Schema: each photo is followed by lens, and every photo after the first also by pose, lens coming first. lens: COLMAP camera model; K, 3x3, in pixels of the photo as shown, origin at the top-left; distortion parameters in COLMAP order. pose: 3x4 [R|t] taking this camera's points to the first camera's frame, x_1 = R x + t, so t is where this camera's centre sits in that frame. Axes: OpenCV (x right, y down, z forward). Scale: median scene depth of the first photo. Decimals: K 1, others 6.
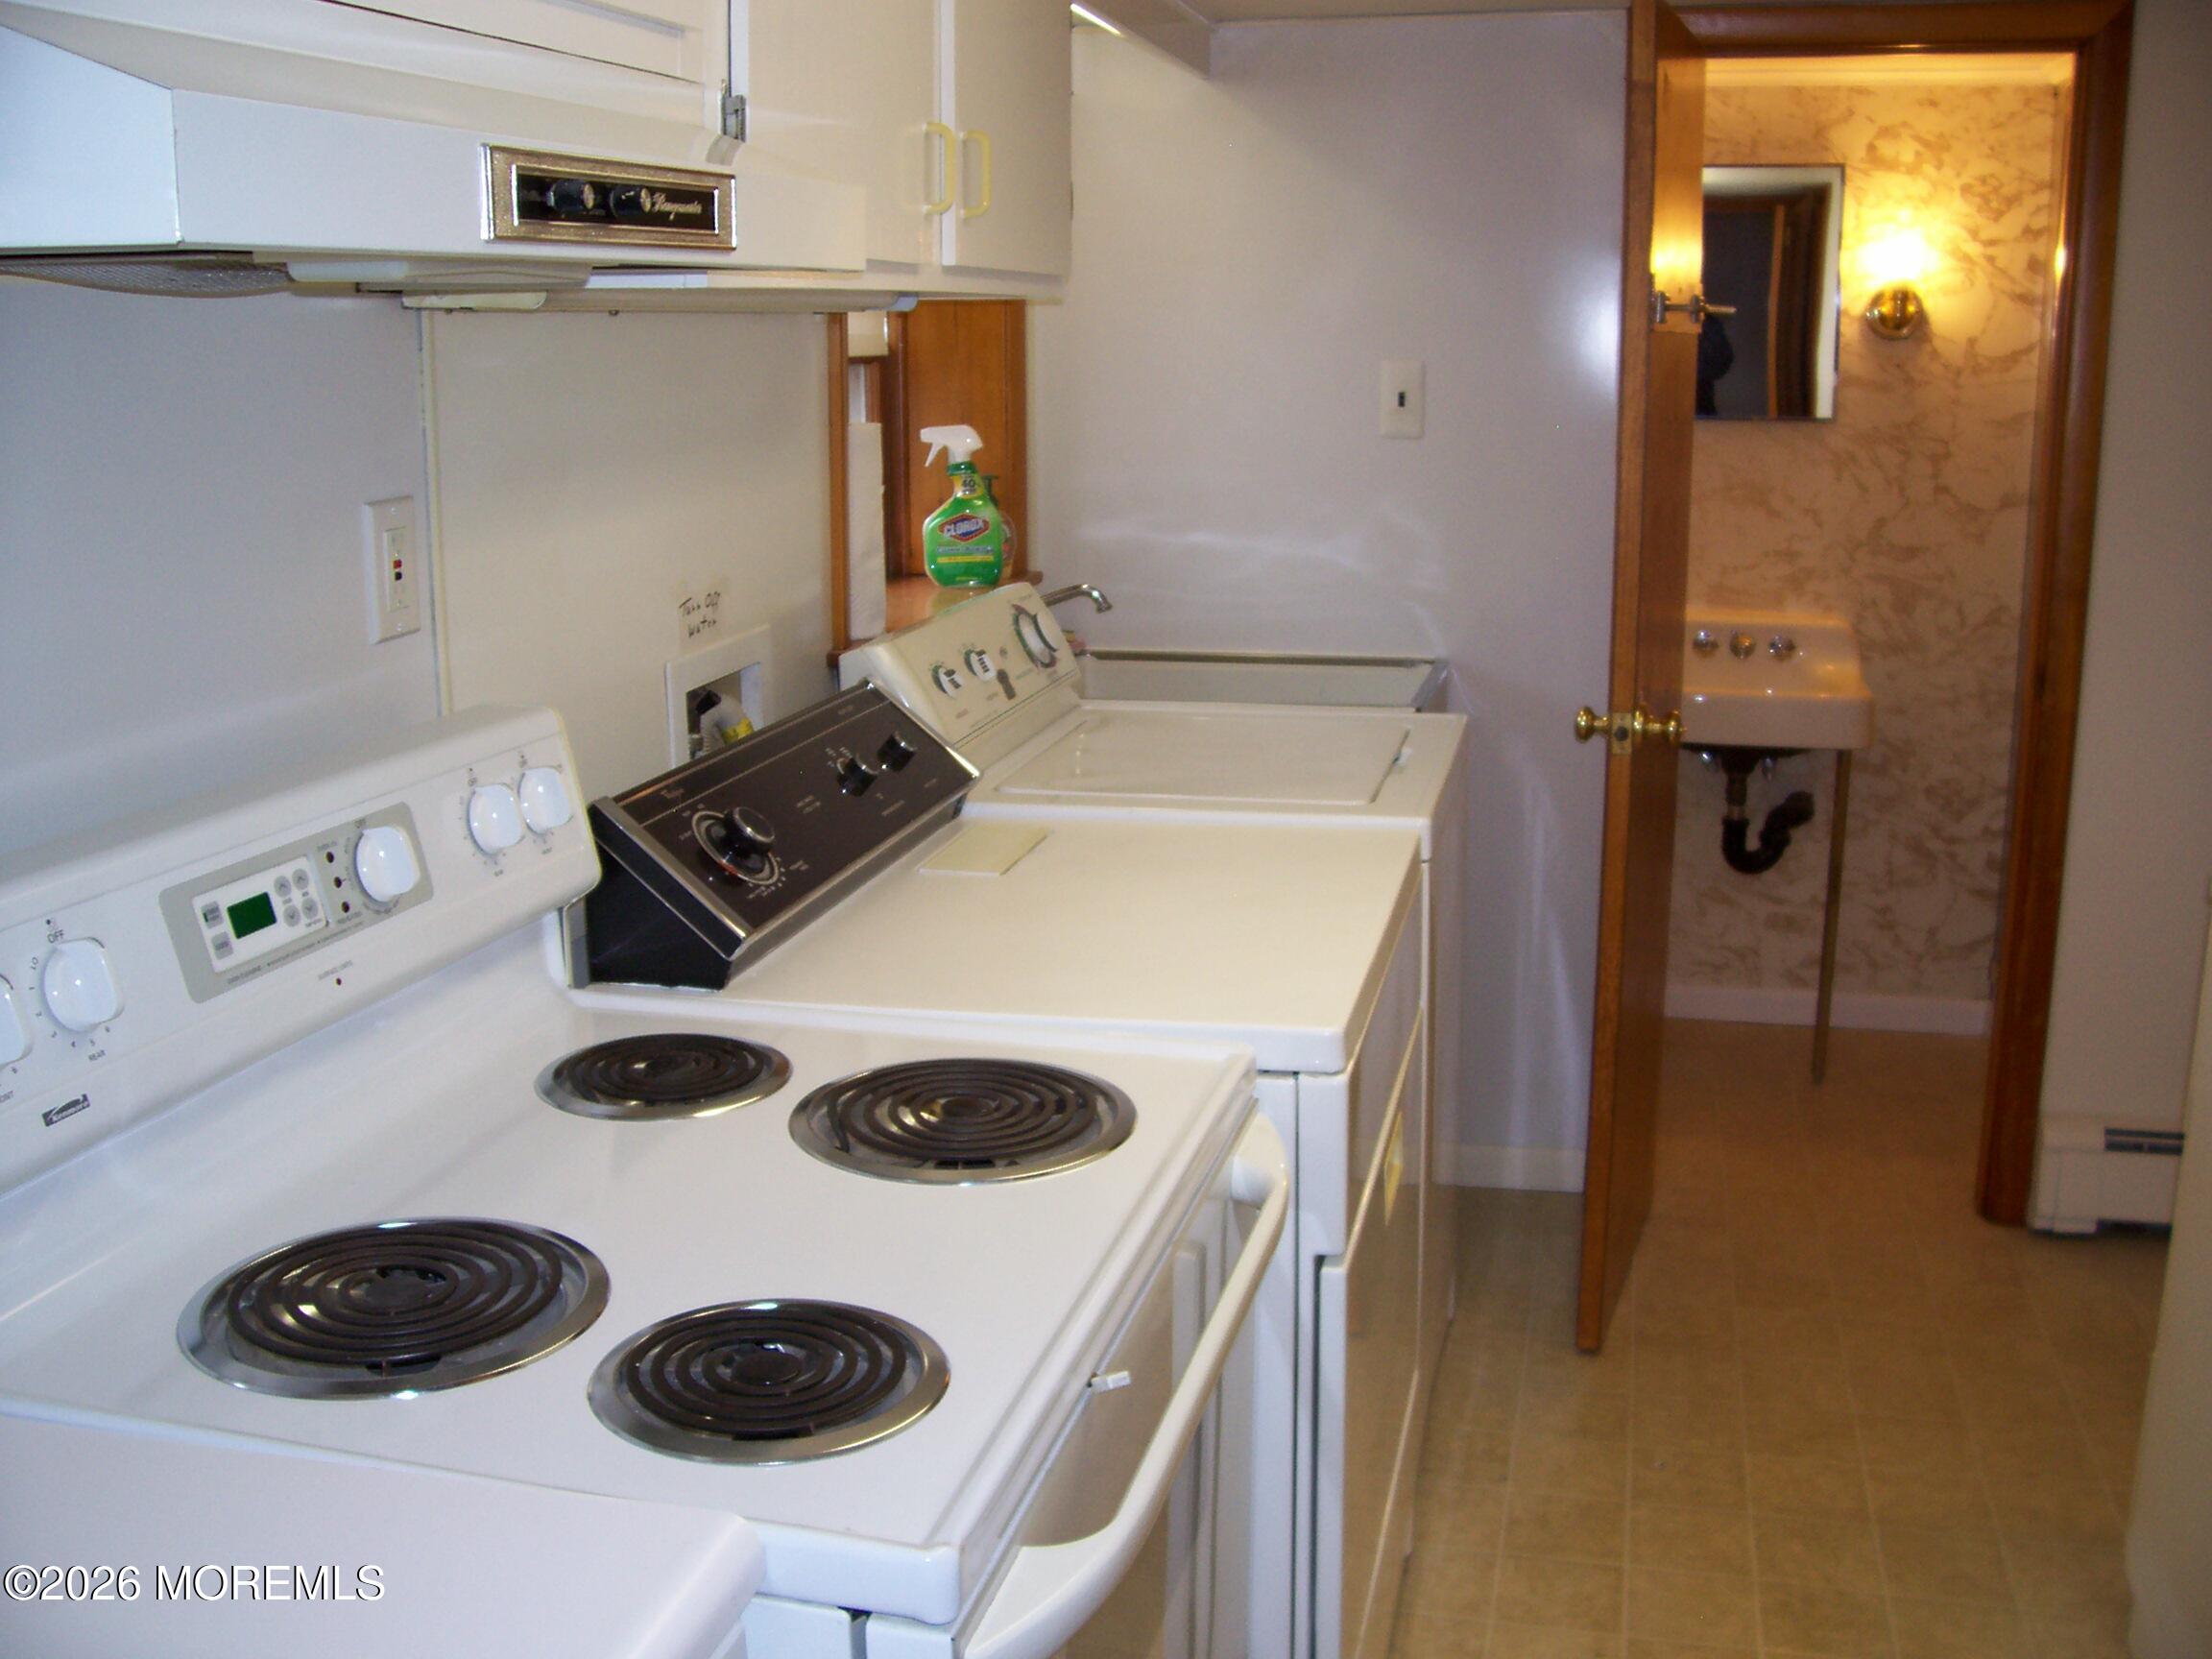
lens RADIAL K [[2163.9, 0, 1097.8], [0, 2163.9, 830.0], [0, 0, 1]] dist [-0.131498, -0.003791]
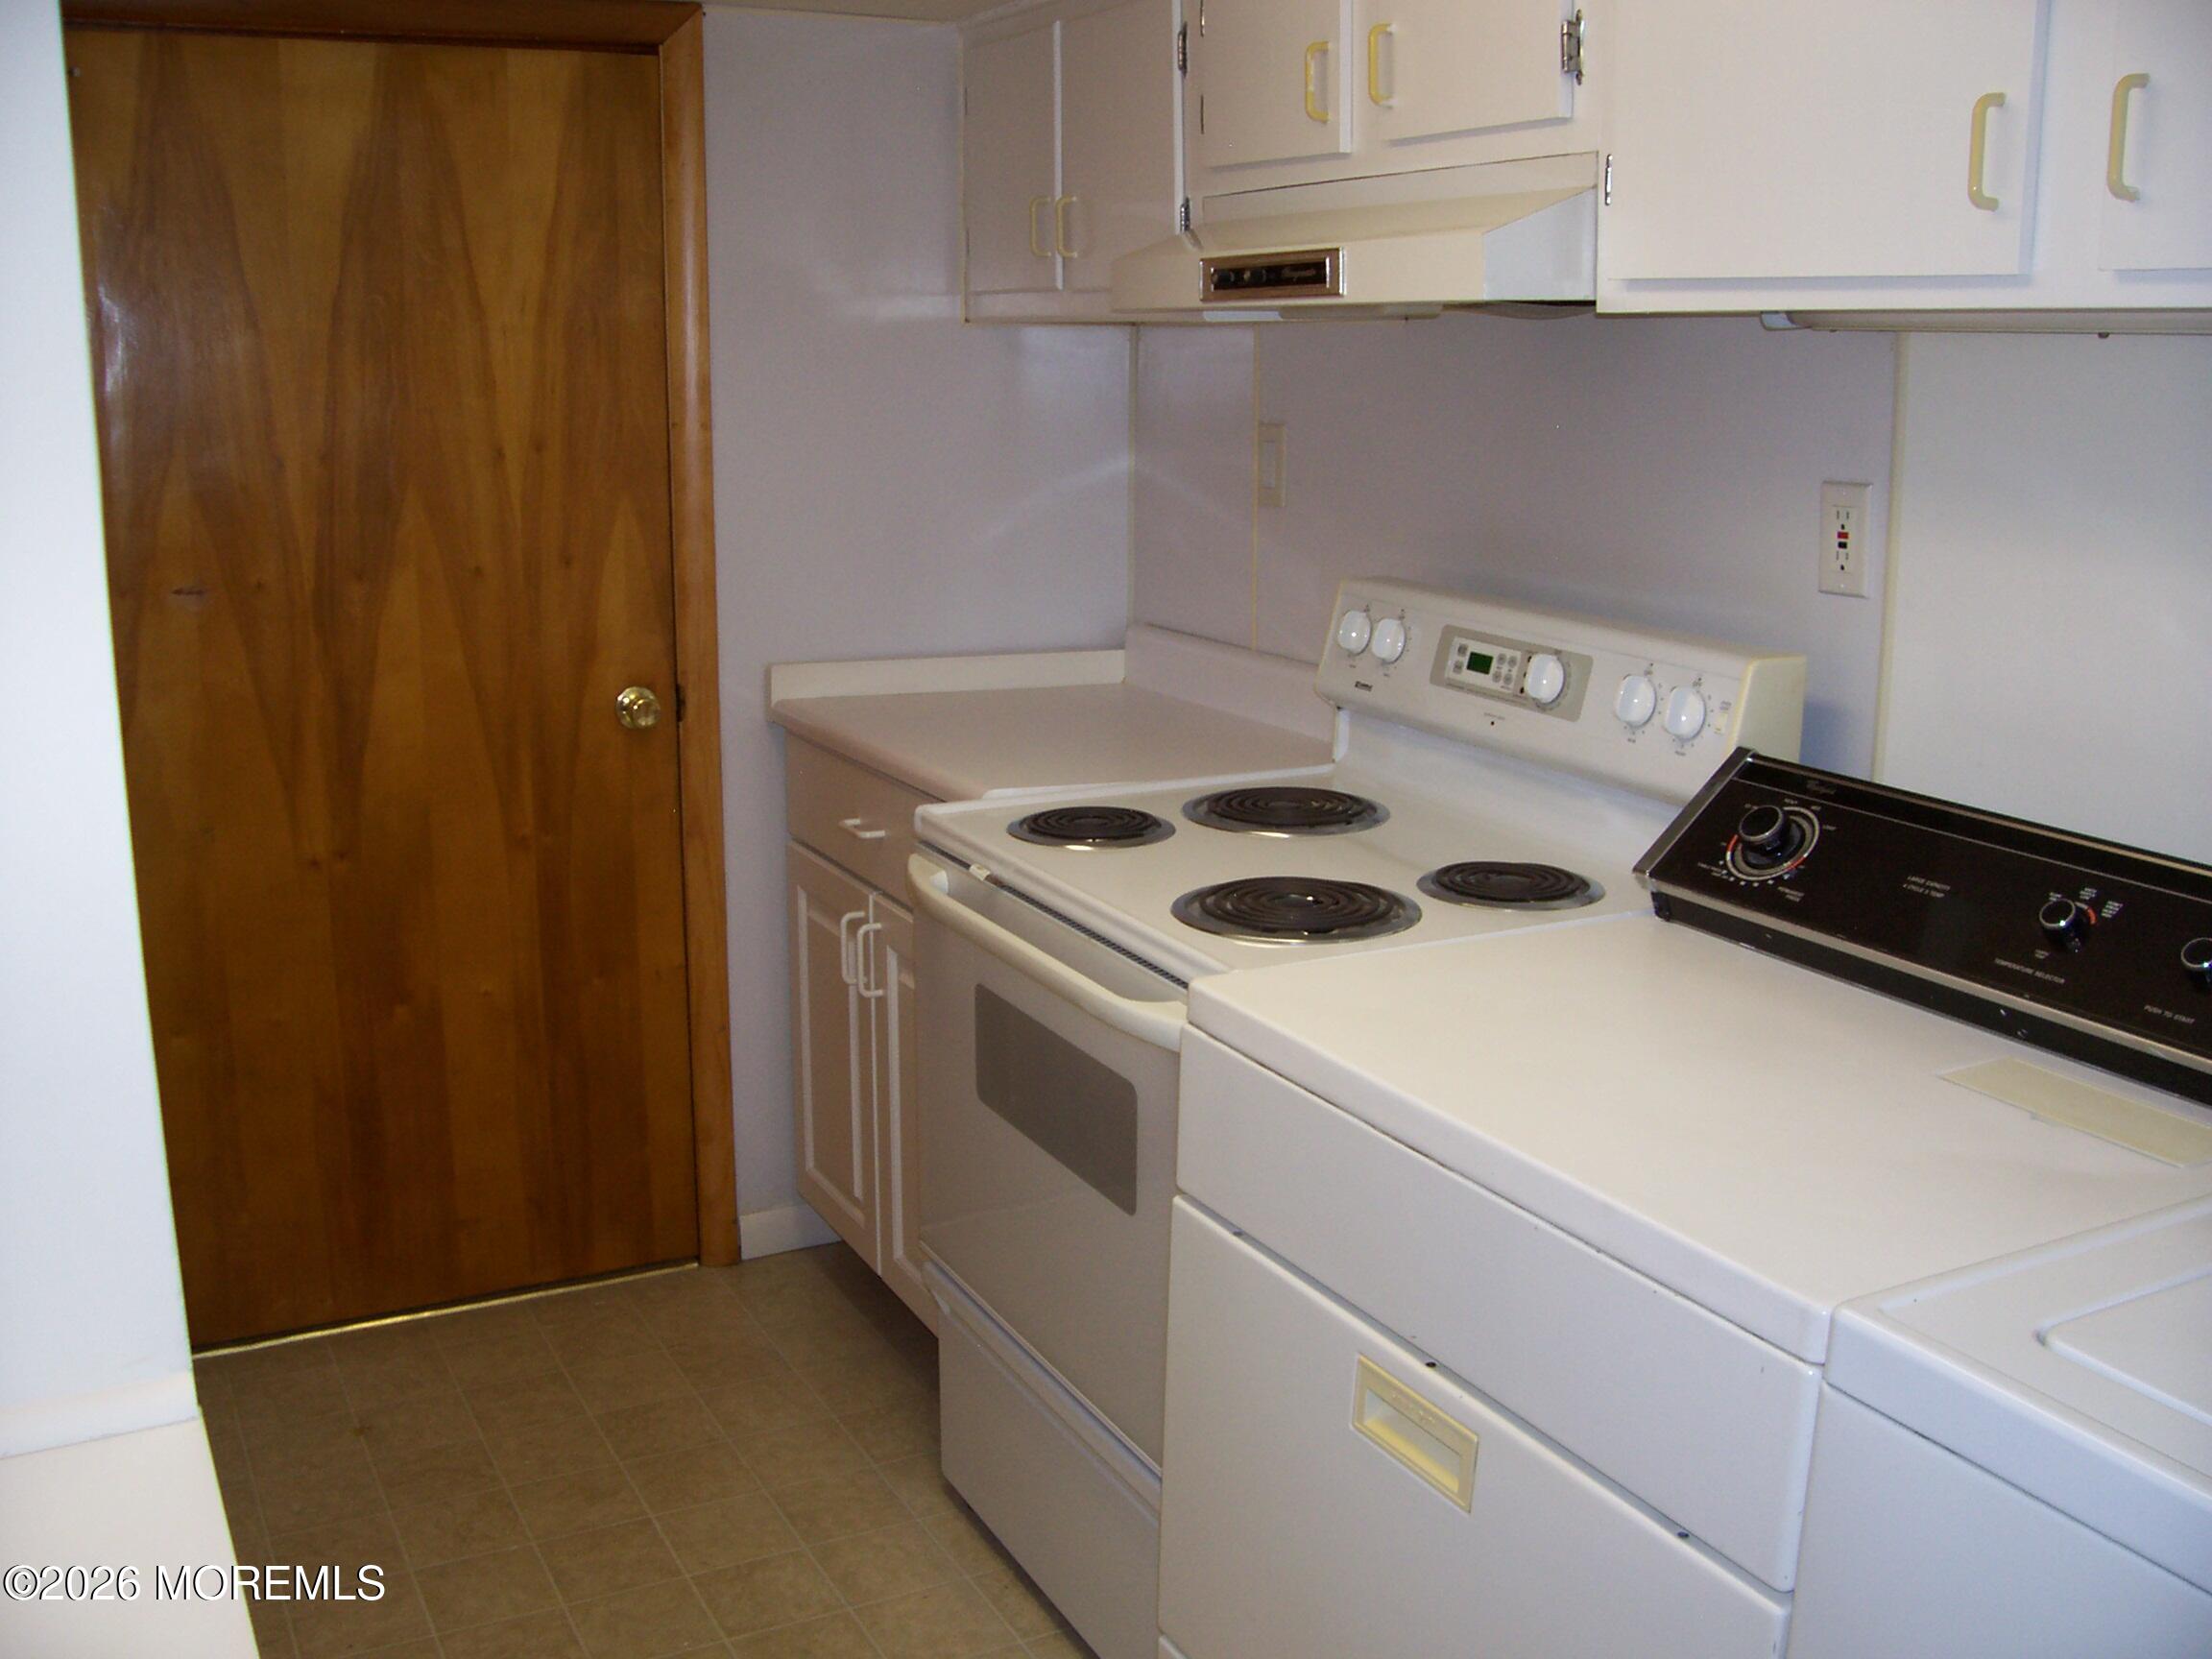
lens RADIAL K [[2163.9, 0, 1097.8], [0, 2163.9, 830.0], [0, 0, 1]] dist [-0.131498, -0.003791]
pose [[-0.746983, 0.156974, -0.646047, 1.010249], [-0.145763, 0.909418, 0.389503, -0.479052], [0.648668, 0.385122, -0.656438, 1.979372]]
